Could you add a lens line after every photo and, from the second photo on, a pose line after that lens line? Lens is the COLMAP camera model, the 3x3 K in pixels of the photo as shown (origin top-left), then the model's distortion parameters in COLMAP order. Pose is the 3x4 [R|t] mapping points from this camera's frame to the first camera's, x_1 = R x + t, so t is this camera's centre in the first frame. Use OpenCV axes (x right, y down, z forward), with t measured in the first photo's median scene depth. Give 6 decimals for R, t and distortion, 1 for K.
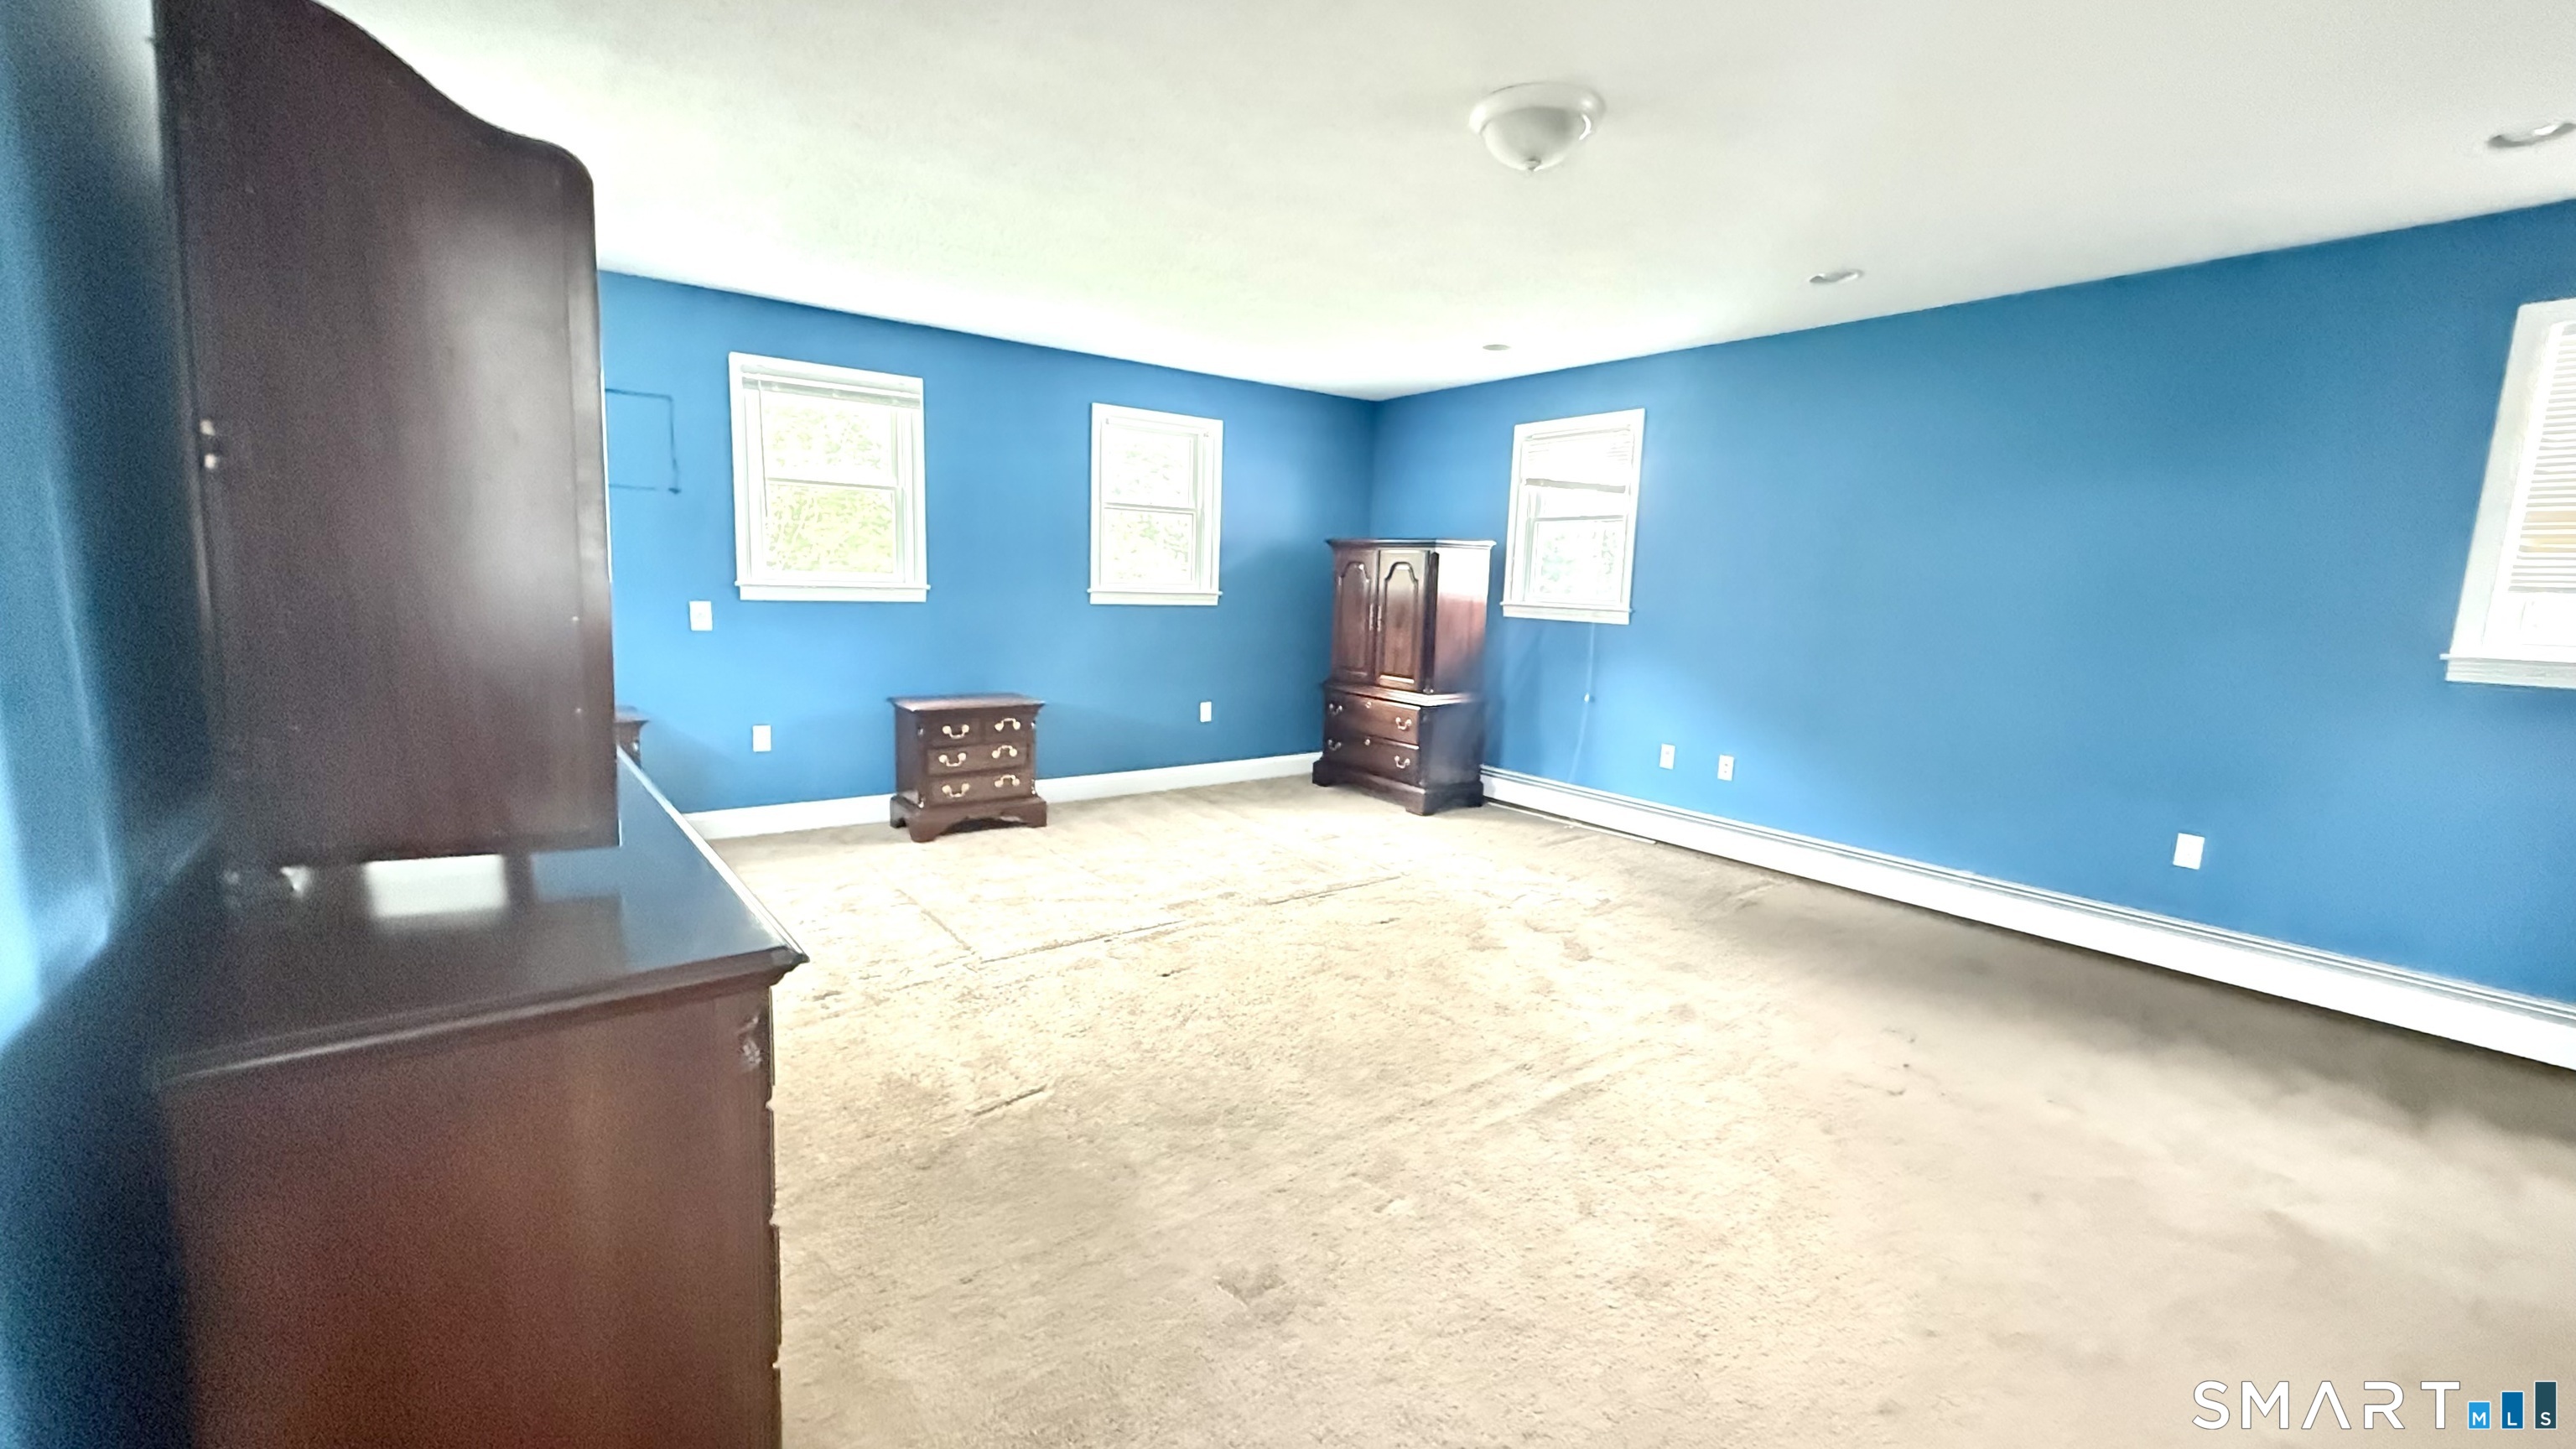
lens RADIAL K [[1042.6, 0, 1284.3], [0, 1042.6, 724.4], [0, 0, 1]] dist [-0.001338, -0.000047]
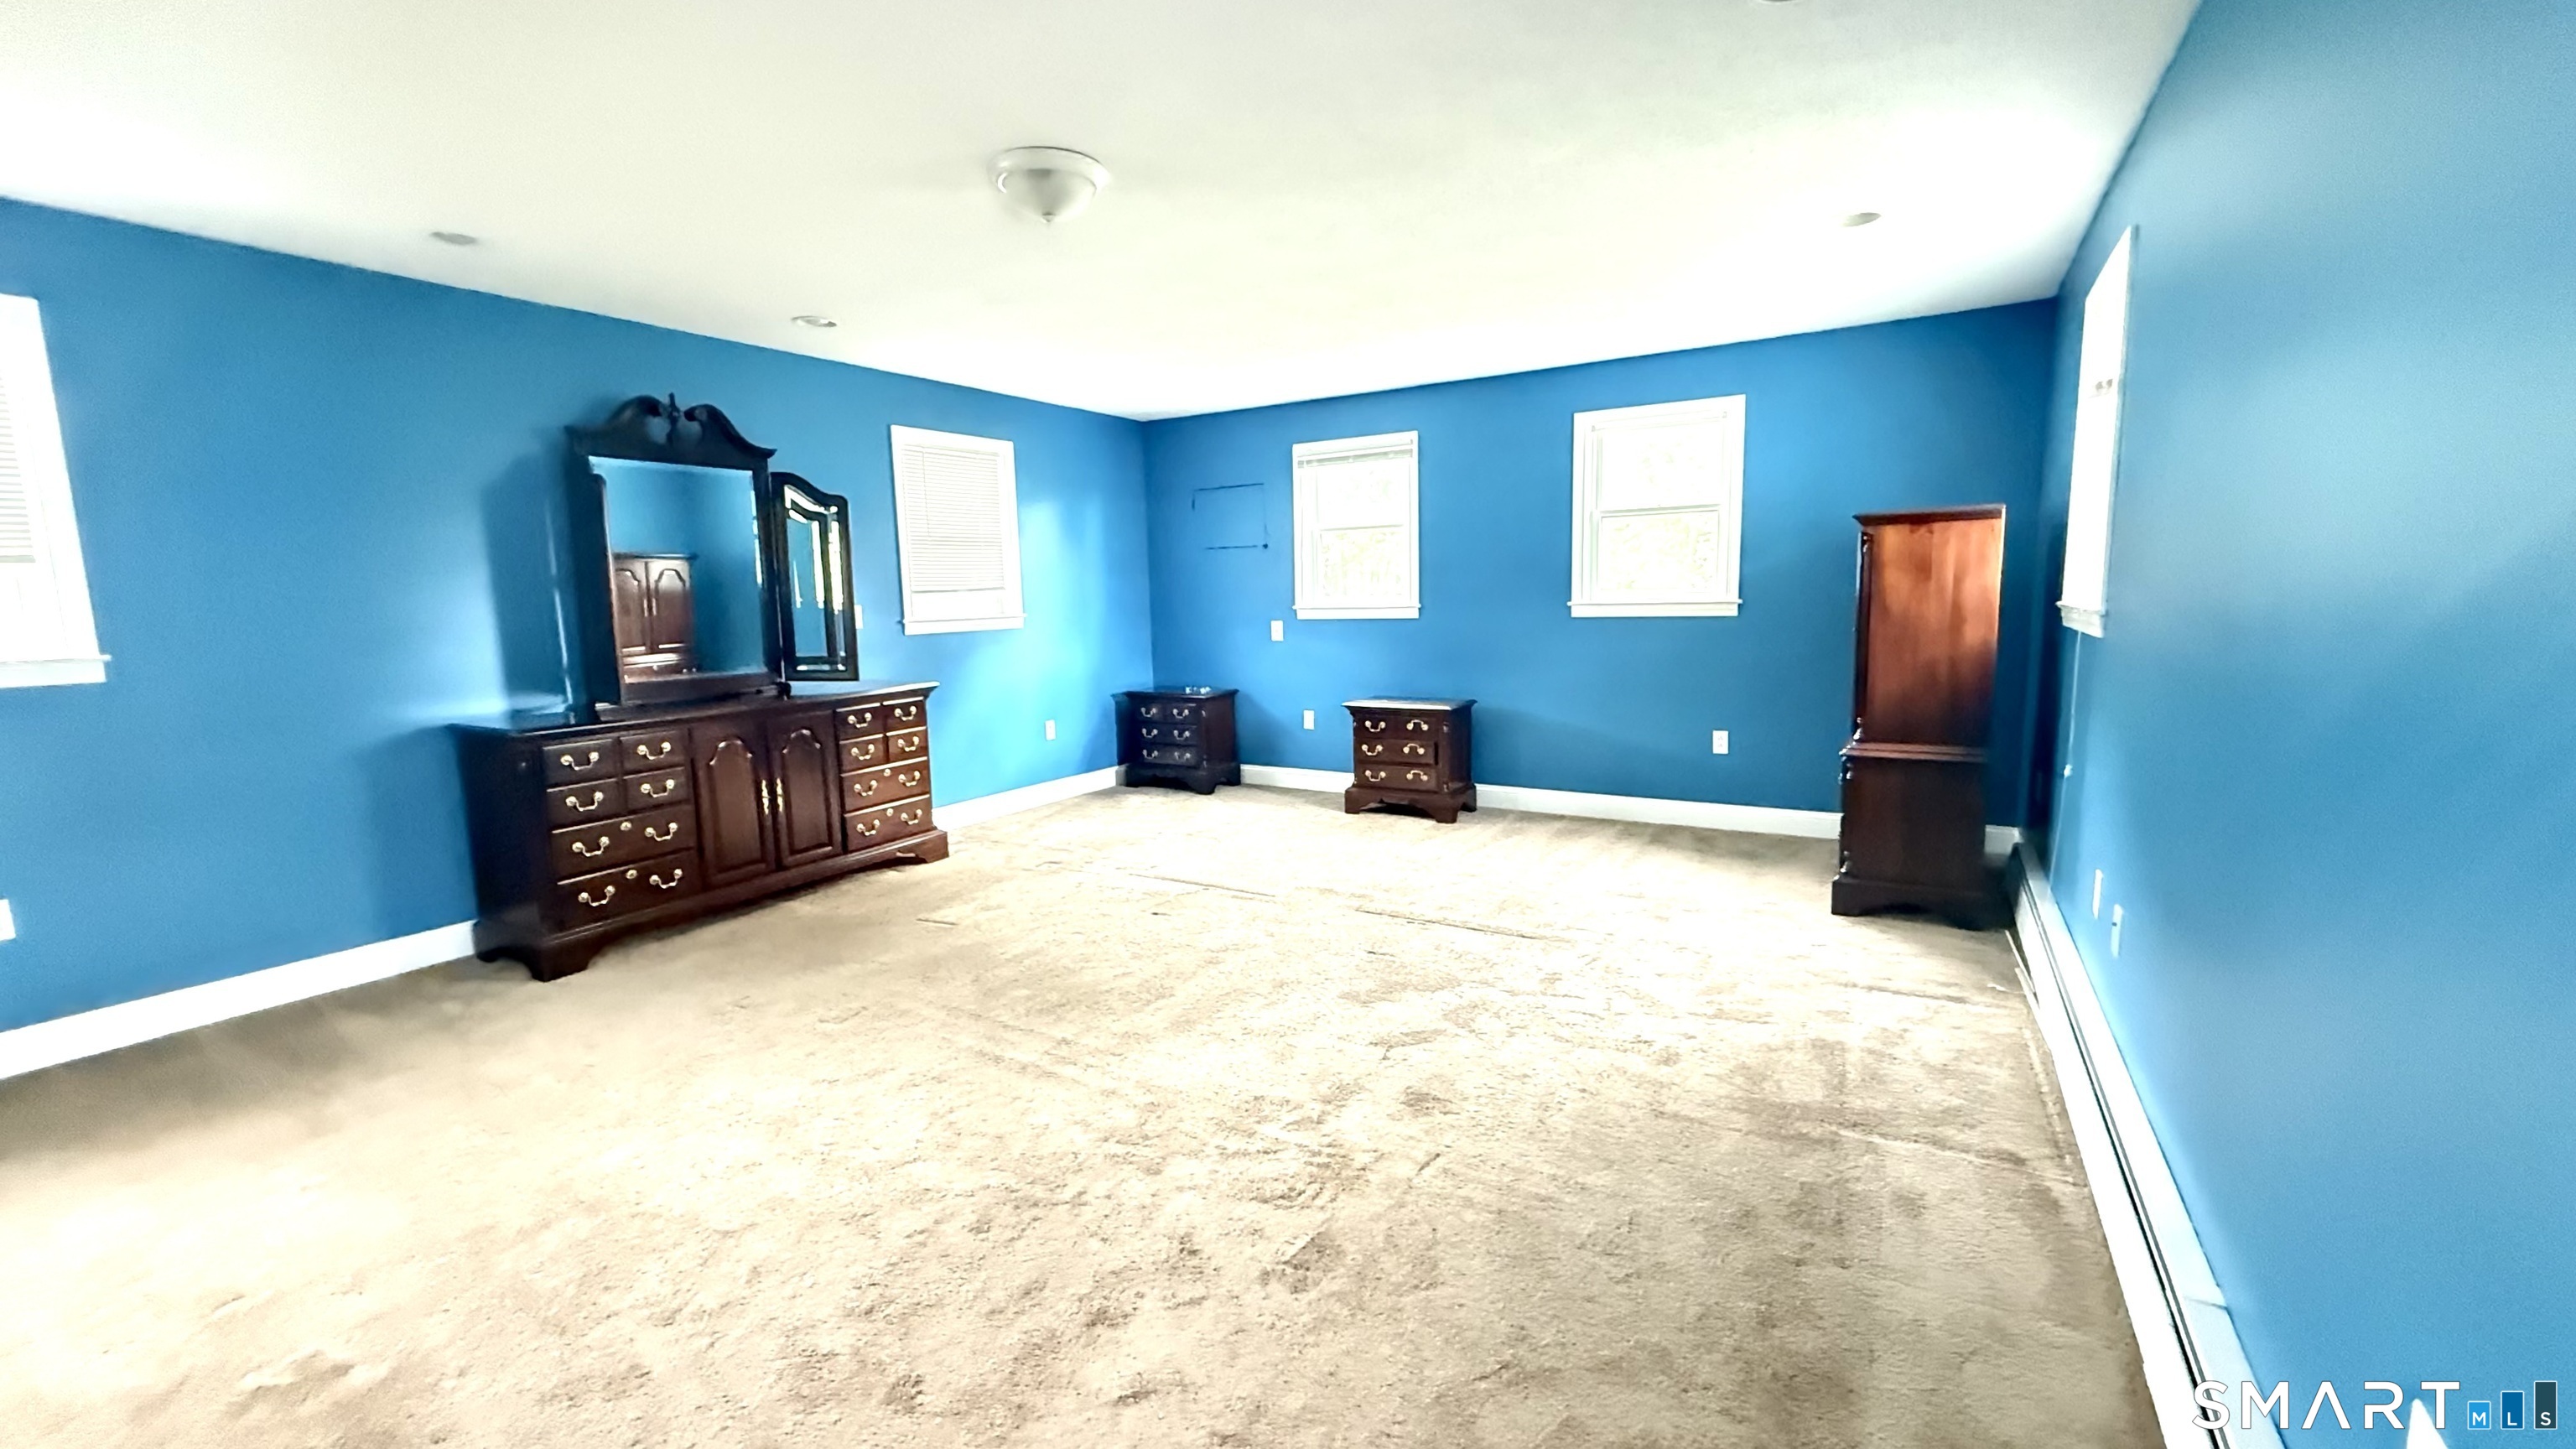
lens RADIAL K [[1042.6, 0, 1284.3], [0, 1042.6, 724.4], [0, 0, 1]] dist [-0.001338, -0.000047]
pose [[0.352540, 0.079138, -0.932445, 0.742256], [-0.096332, 0.994193, 0.047957, -0.041416], [0.930825, 0.072917, 0.358116, 0.460570]]
